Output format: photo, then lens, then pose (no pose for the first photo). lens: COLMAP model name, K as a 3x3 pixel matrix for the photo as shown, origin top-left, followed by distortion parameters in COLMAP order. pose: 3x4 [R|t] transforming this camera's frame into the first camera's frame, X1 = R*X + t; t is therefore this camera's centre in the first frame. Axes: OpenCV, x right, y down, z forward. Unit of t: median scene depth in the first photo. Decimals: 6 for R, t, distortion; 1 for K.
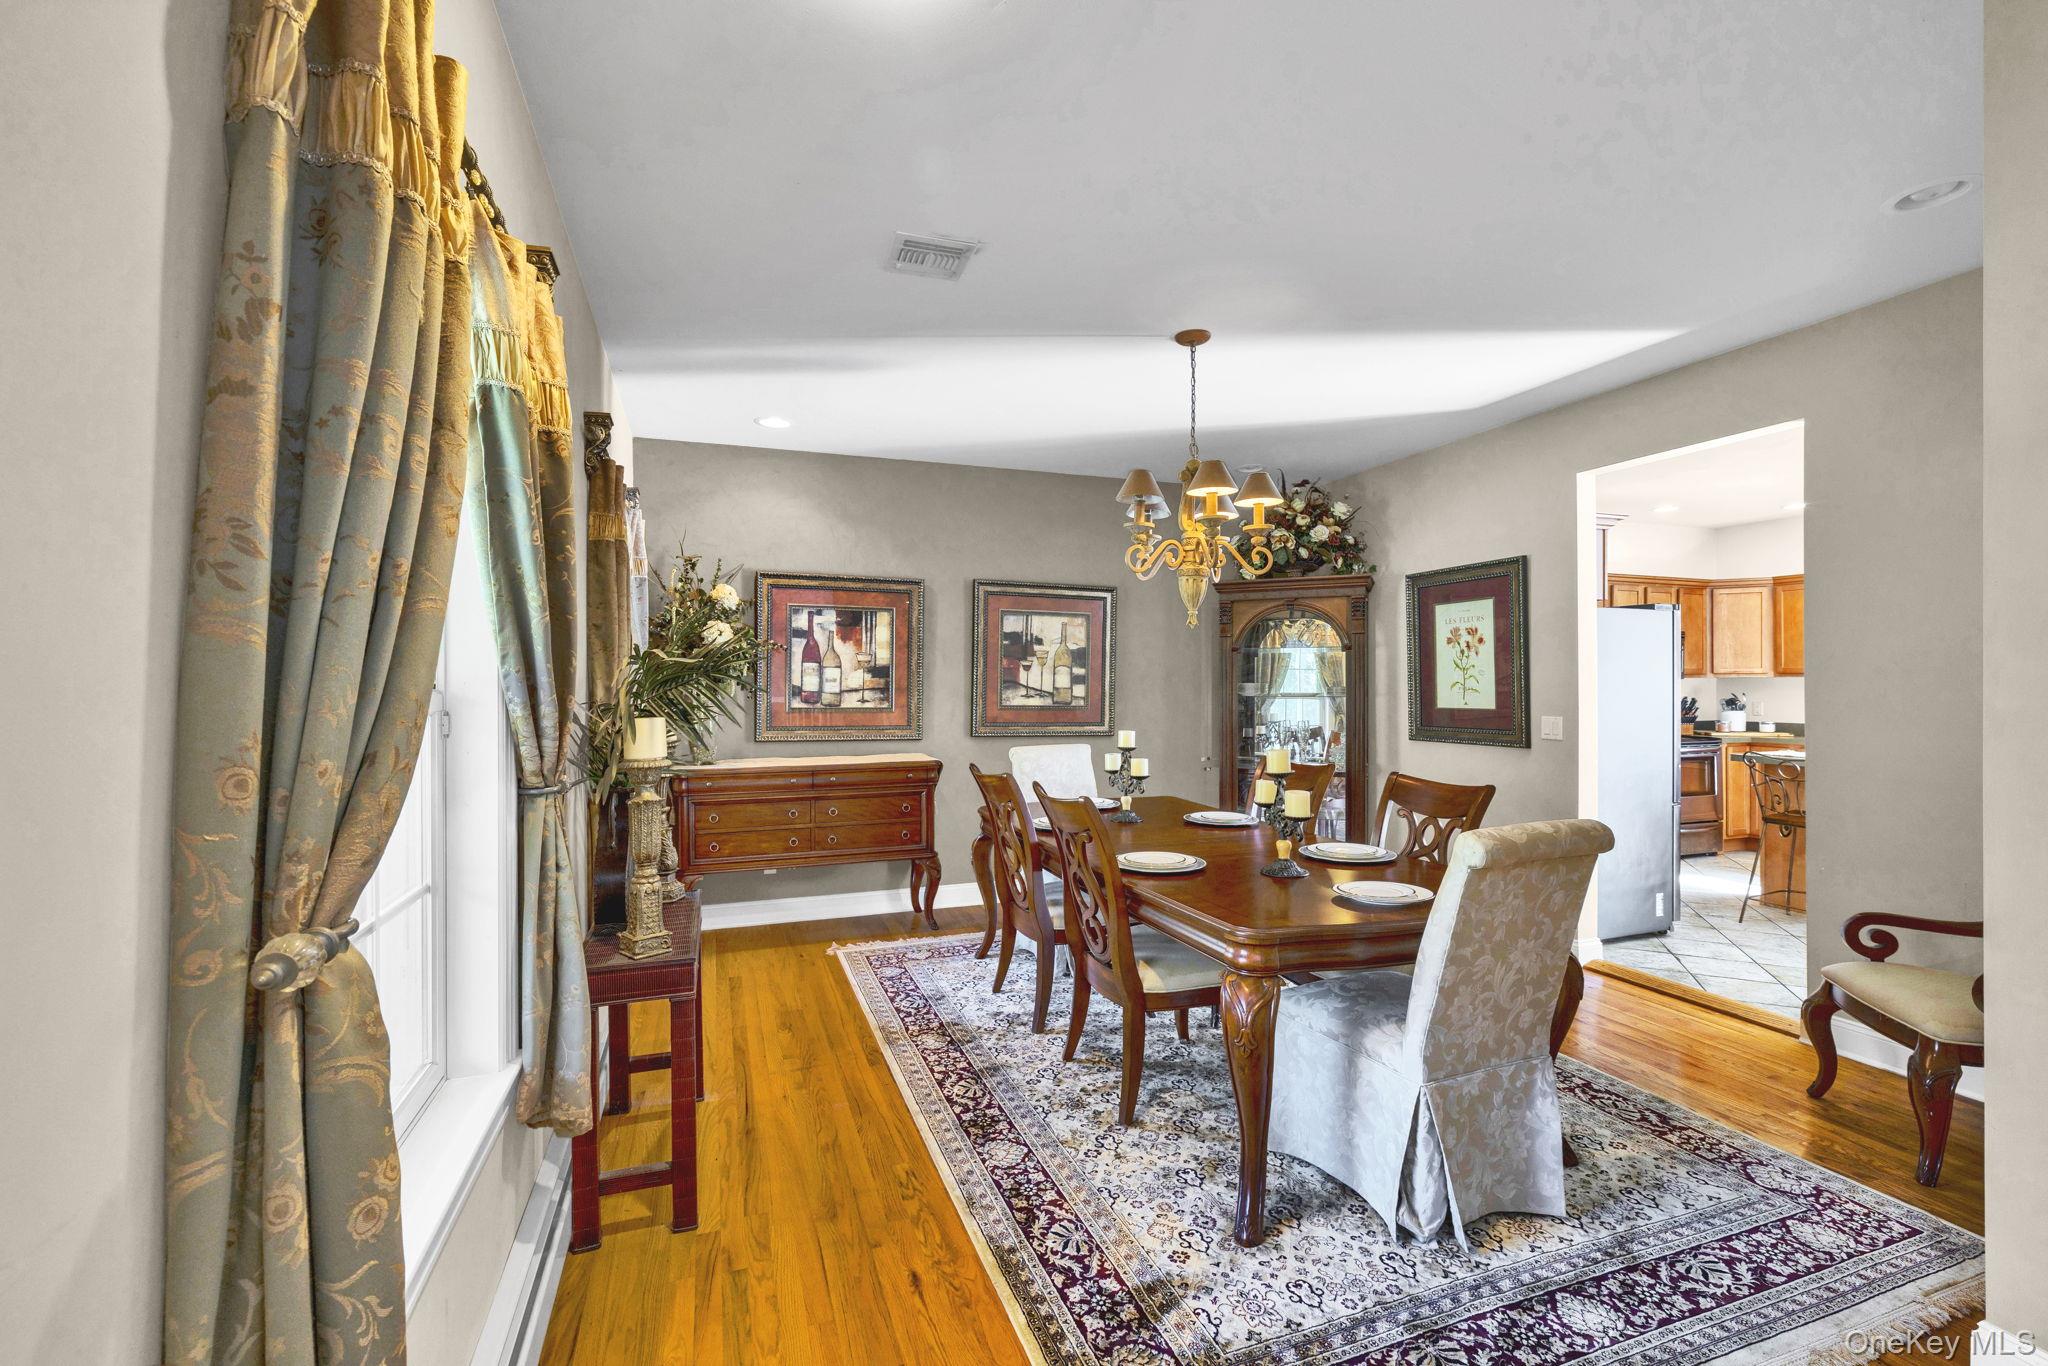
lens RADIAL K [[860.9, 0, 1015.9], [0, 860.9, 684.3], [0, 0, 1]] dist [-0.001916, -0.000490]
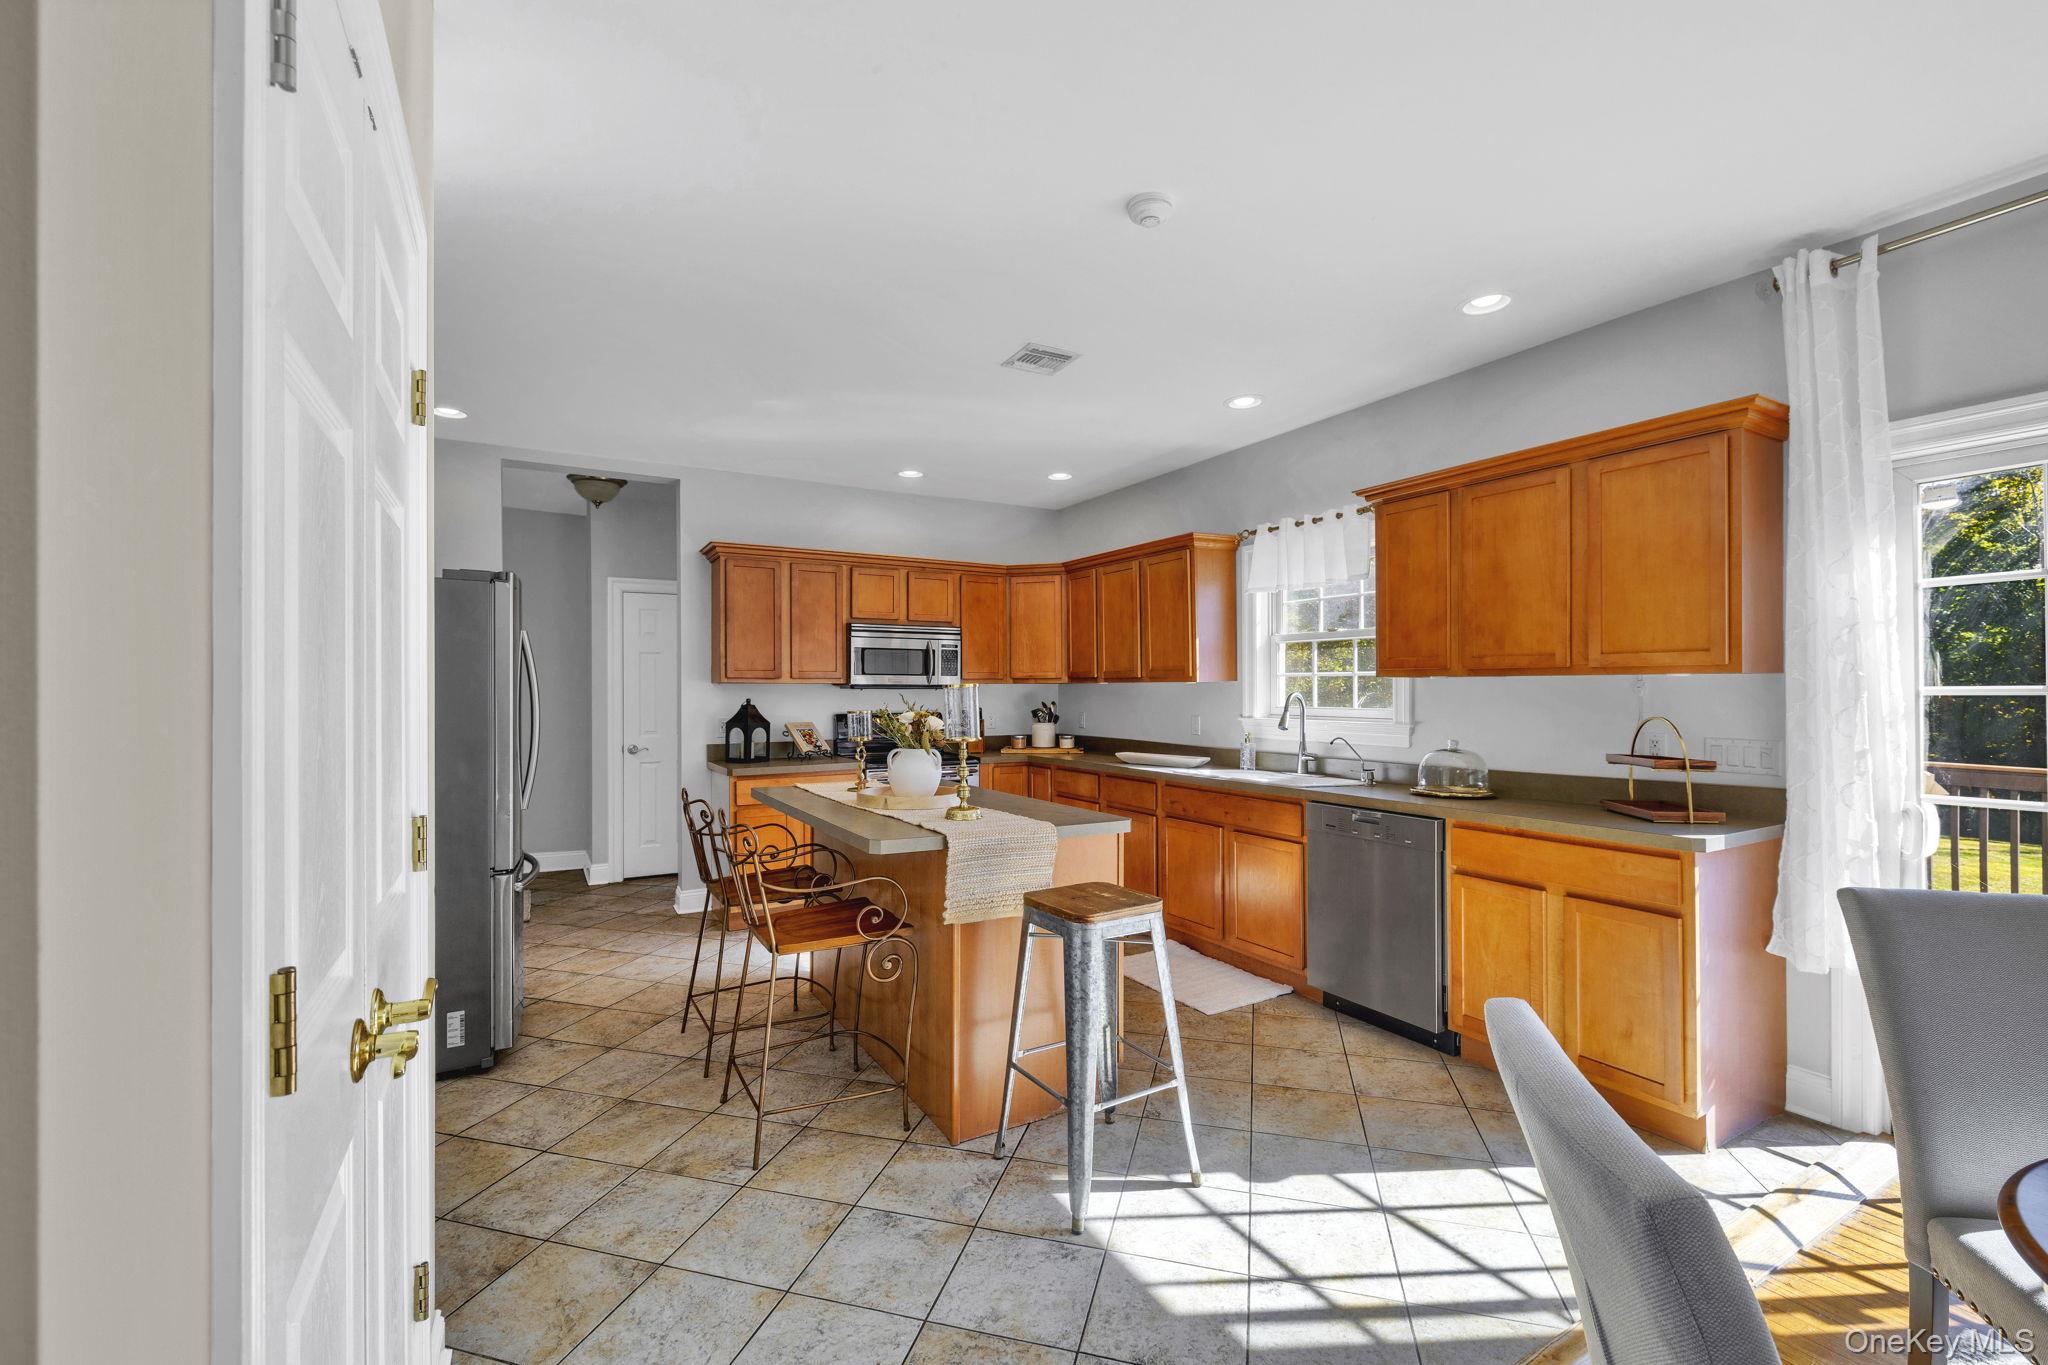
lens RADIAL K [[860.9, 0, 1014.8], [0, 860.9, 687.9], [0, 0, 1]] dist [-0.001916, -0.000490]
pose [[0.985104, -0.004200, 0.171910, 1.041815], [0.004408, 0.999990, -0.000826, -0.003530], [-0.171905, 0.001572, 0.985112, 0.273407]]
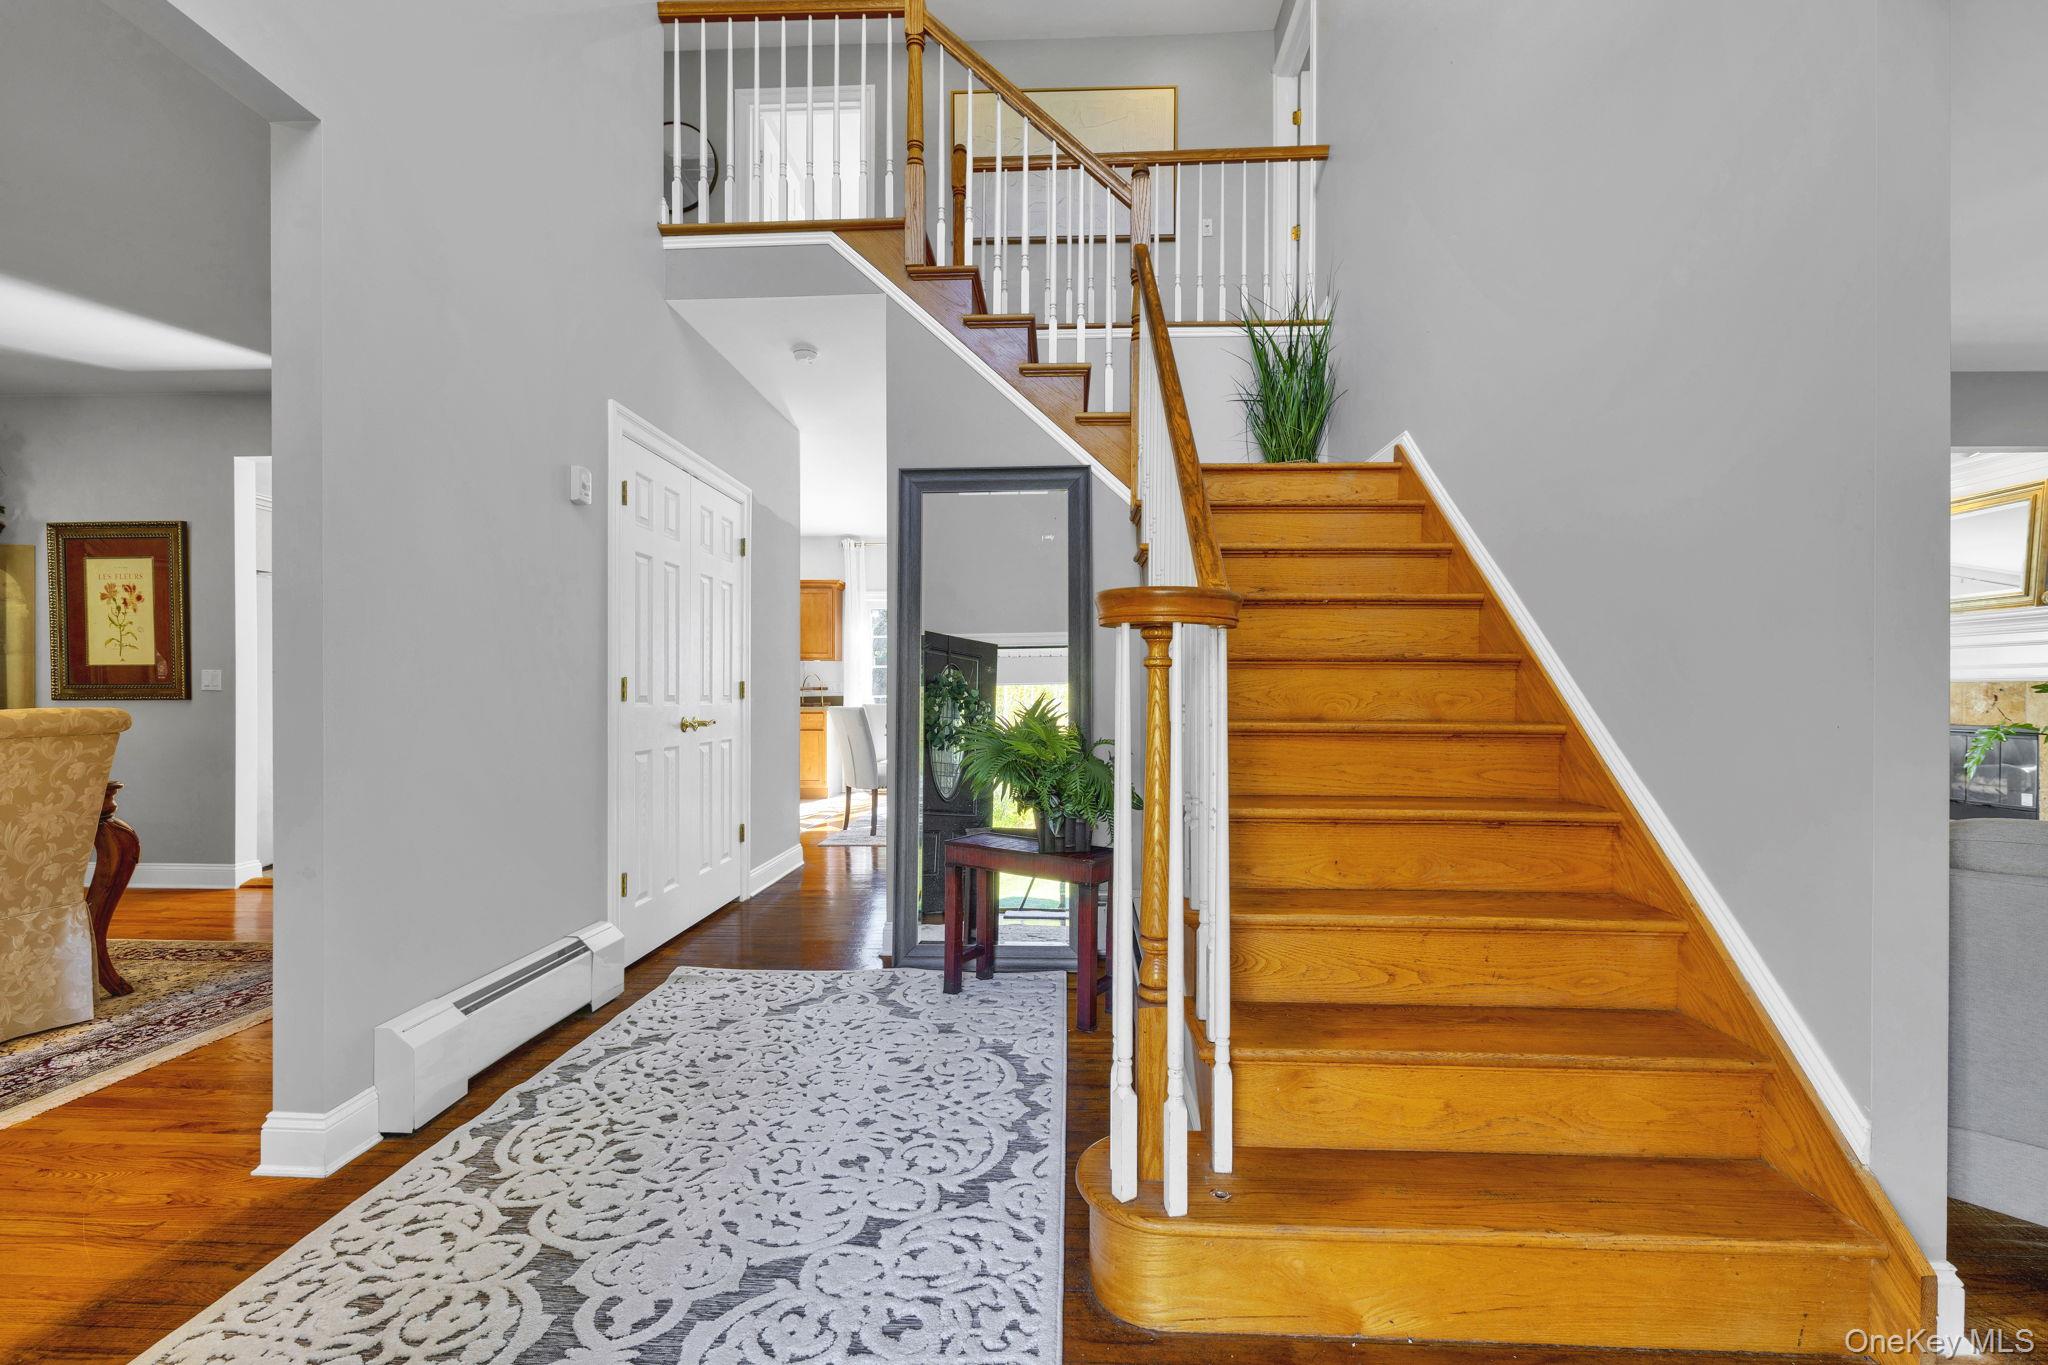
lens RADIAL K [[860.9, 0, 1020.8], [0, 860.9, 692.8], [0, 0, 1]] dist [-0.001916, -0.000490]
pose [[0.372673, 0.000169, 0.927963, -0.016583], [-0.003192, 0.999994, 0.001100, 0.056822], [-0.927957, -0.003372, 0.372671, -0.350419]]
